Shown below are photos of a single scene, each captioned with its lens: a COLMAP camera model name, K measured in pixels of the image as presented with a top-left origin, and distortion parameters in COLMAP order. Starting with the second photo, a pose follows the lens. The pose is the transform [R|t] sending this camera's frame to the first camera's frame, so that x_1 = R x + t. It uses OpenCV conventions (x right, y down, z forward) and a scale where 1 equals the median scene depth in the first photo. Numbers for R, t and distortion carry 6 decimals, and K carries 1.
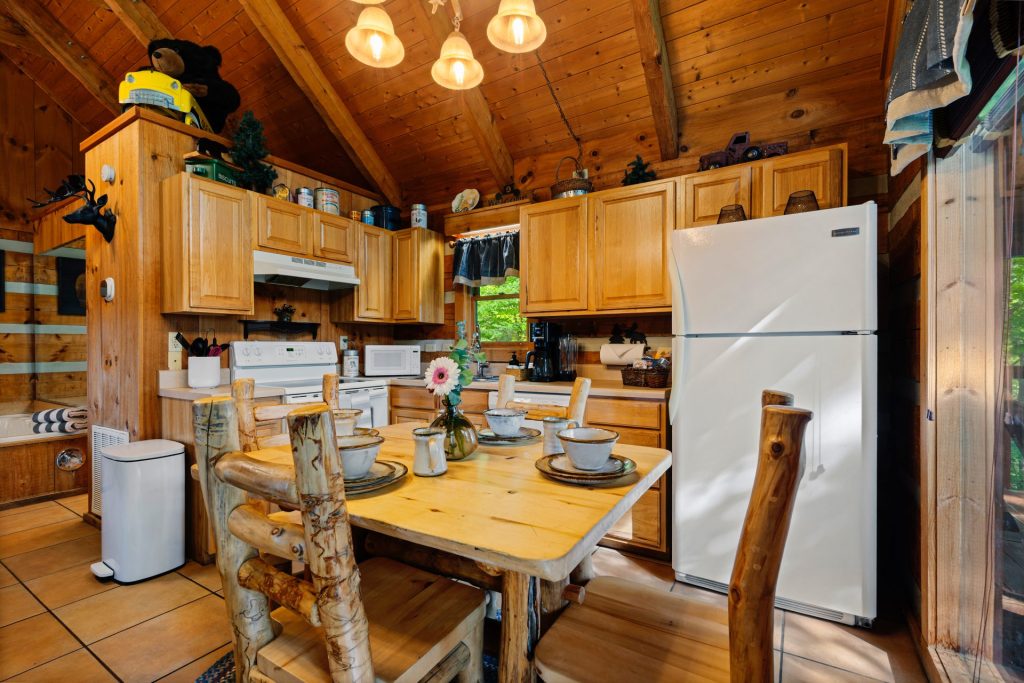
lens RADIAL K [[446.7, 0, 512.2], [0, 446.7, 348.8], [0, 0, 1]] dist [0.000579, 0.000045]
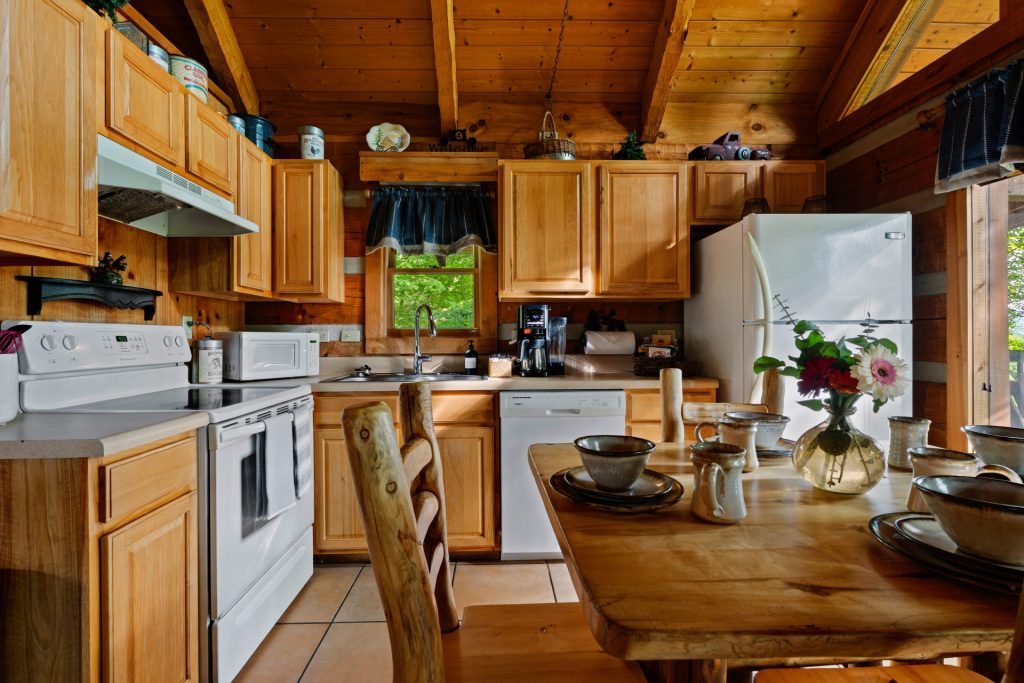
lens RADIAL K [[460.0, 0, 507.2], [0, 460.0, 339.4], [0, 0, 1]] dist [-0.002531, -0.000060]
pose [[0.842059, -0.002910, 0.539378, -0.381614], [0.002687, 0.999996, 0.001201, 0.003144], [-0.539379, 0.000438, 0.842063, 0.271755]]
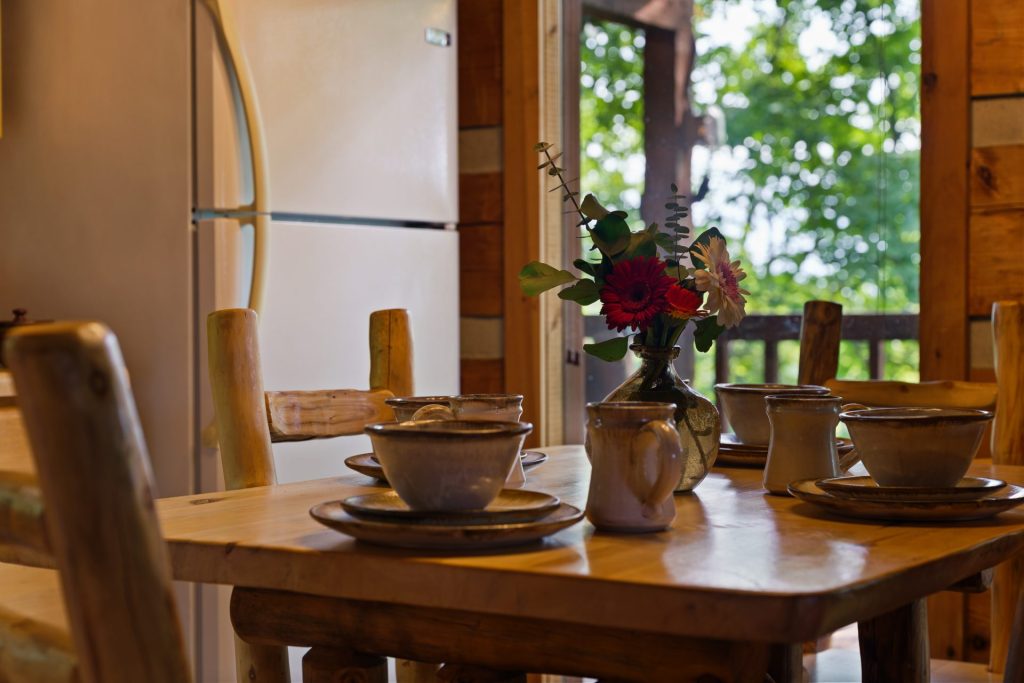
lens RADIAL K [[1792.8, 0, 512.0], [0, 1792.8, 341.5], [0, 0, 1]] dist [0.024046, 0.002235]
pose [[0.007550, -0.017174, 0.999824, -0.726015], [0.003795, 0.999846, 0.017145, 0.035021], [-0.999964, 0.003665, 0.007614, 0.463043]]
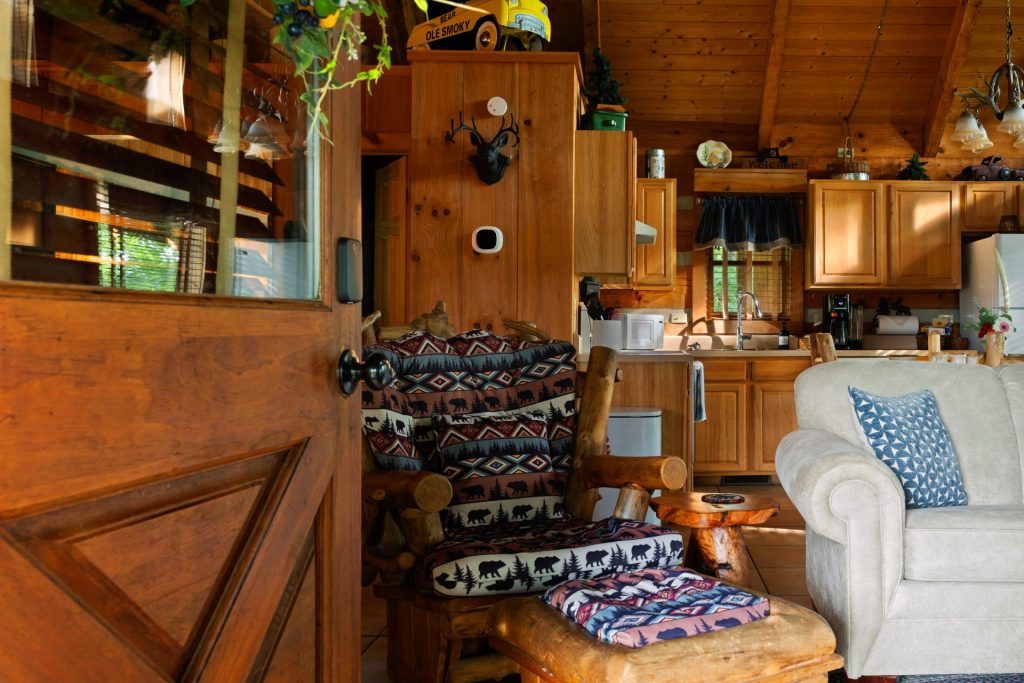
lens RADIAL K [[1792.8, 0, 512.0], [0, 1792.8, 341.5], [0, 0, 1]] dist [0.024046, 0.002235]
pose [[0.832725, 0.012587, 0.553544, -2.653594], [-0.001499, 0.999789, -0.020480, 0.128913], [-0.553685, 0.016225, 0.832568, -1.930959]]
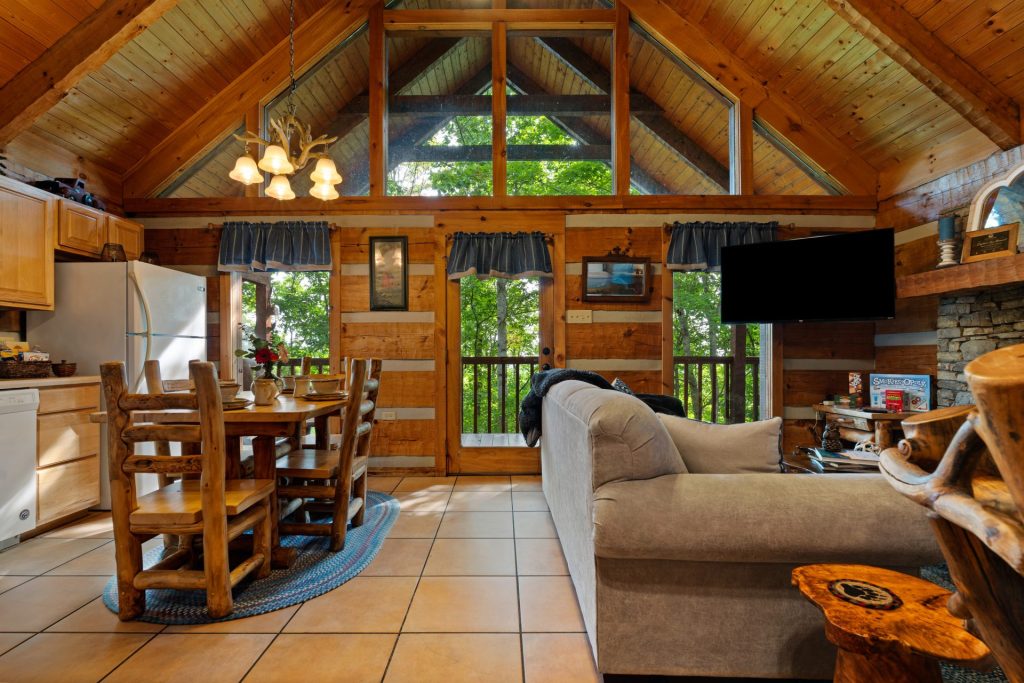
lens RADIAL K [[475.7, 0, 508.0], [0, 475.7, 354.0], [0, 0, 1]] dist [-0.000129, -0.000138]
pose [[-0.534114, 0.004063, 0.845403, -0.989029], [0.006266, 0.999980, -0.000847, 0.027853], [-0.845389, 0.004845, -0.534129, 0.505286]]
